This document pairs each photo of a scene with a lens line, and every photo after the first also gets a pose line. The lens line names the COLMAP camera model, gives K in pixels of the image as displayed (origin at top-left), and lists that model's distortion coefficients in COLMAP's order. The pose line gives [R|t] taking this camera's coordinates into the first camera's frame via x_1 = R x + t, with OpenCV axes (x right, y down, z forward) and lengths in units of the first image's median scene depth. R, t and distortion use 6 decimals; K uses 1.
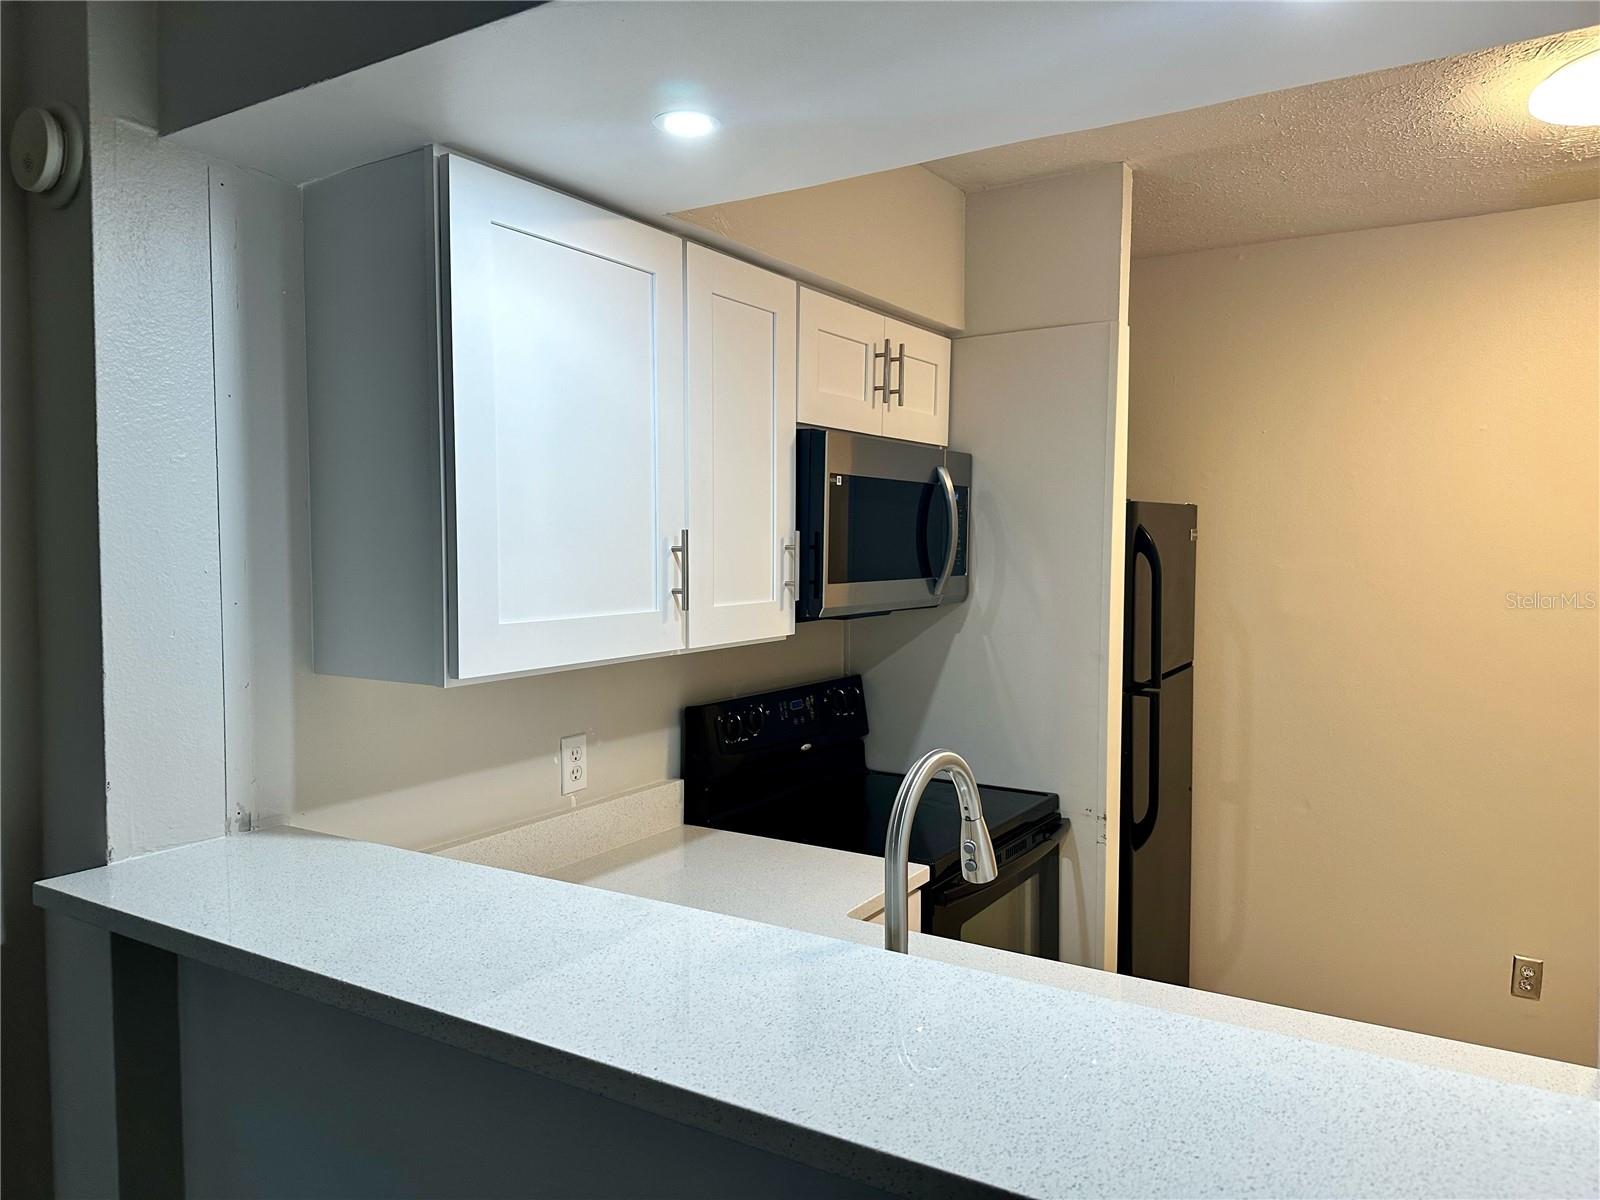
lens RADIAL K [[1112.9, 0, 789.6], [0, 1112.9, 604.4], [0, 0, 1]] dist [0.068221, -0.085412]
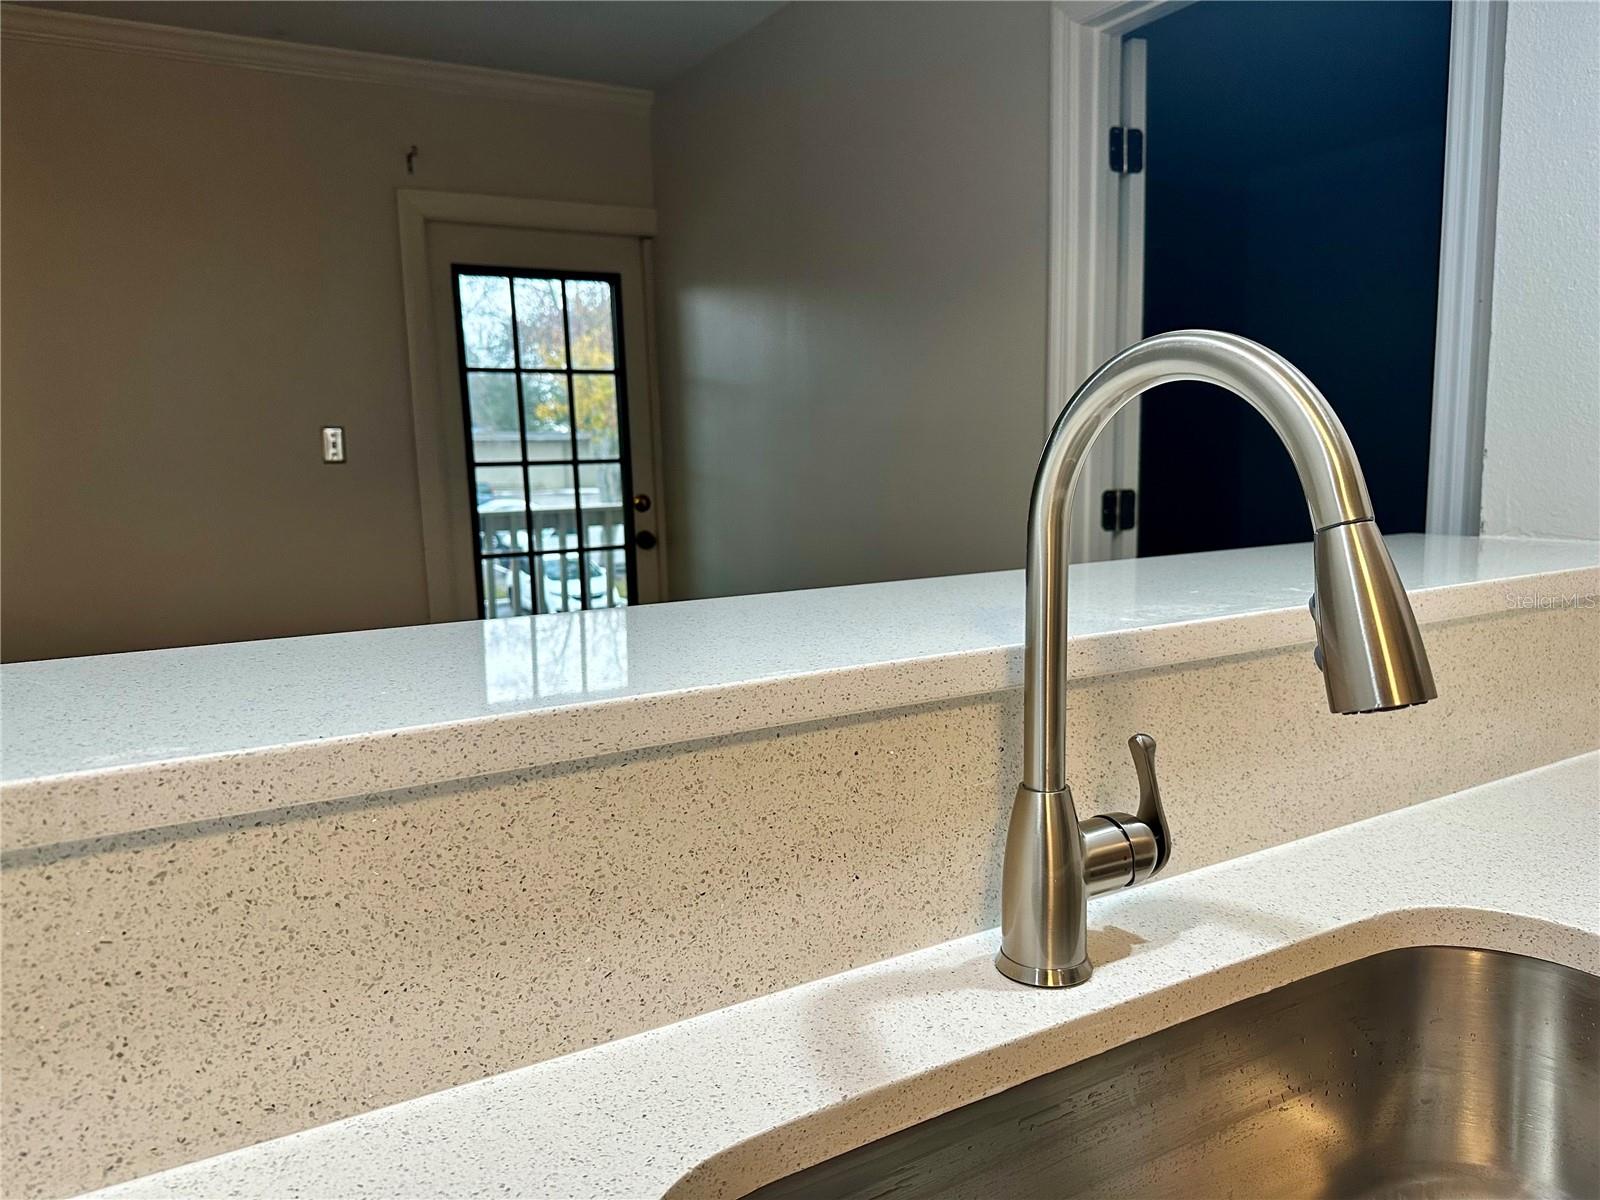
lens RADIAL K [[1126.1, 0, 823.5], [0, 1126.1, 598.8], [0, 0, 1]] dist [0.076945, -0.001247]
pose [[-0.450548, 0.130713, -0.883131, 0.371344], [-0.022417, 0.987255, 0.157561, 0.095512], [0.892471, 0.090786, -0.441876, 0.642616]]
